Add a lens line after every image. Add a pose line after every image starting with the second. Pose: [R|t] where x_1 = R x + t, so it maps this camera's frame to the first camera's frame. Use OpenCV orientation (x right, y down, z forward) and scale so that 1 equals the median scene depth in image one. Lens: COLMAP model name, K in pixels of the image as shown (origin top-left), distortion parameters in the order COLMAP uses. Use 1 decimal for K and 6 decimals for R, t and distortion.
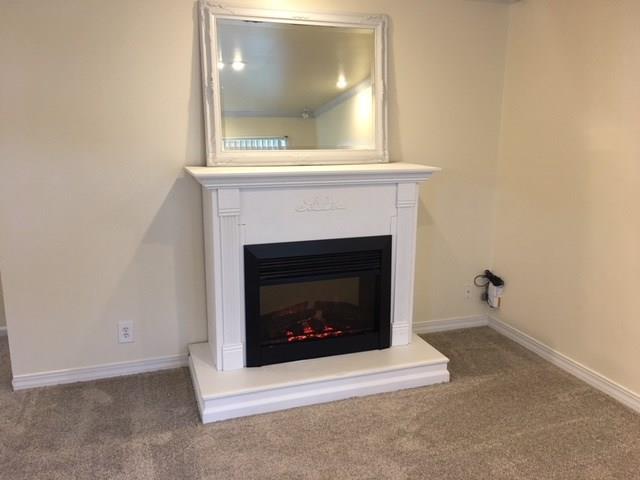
lens RADIAL K [[545.0, 0, 319.1], [0, 545.0, 235.6], [0, 0, 1]] dist [0.054602, -0.058711]
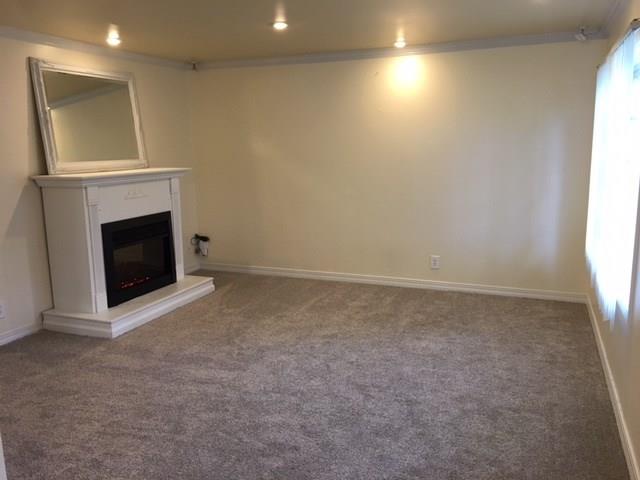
lens RADIAL K [[545.0, 0, 320.6], [0, 545.0, 241.9], [0, 0, 1]] dist [0.054602, -0.058711]
pose [[0.654886, -0.152078, 0.740268, -0.799440], [0.171341, 0.983914, 0.050552, 0.085353], [-0.736048, 0.093733, 0.670408, -0.415182]]
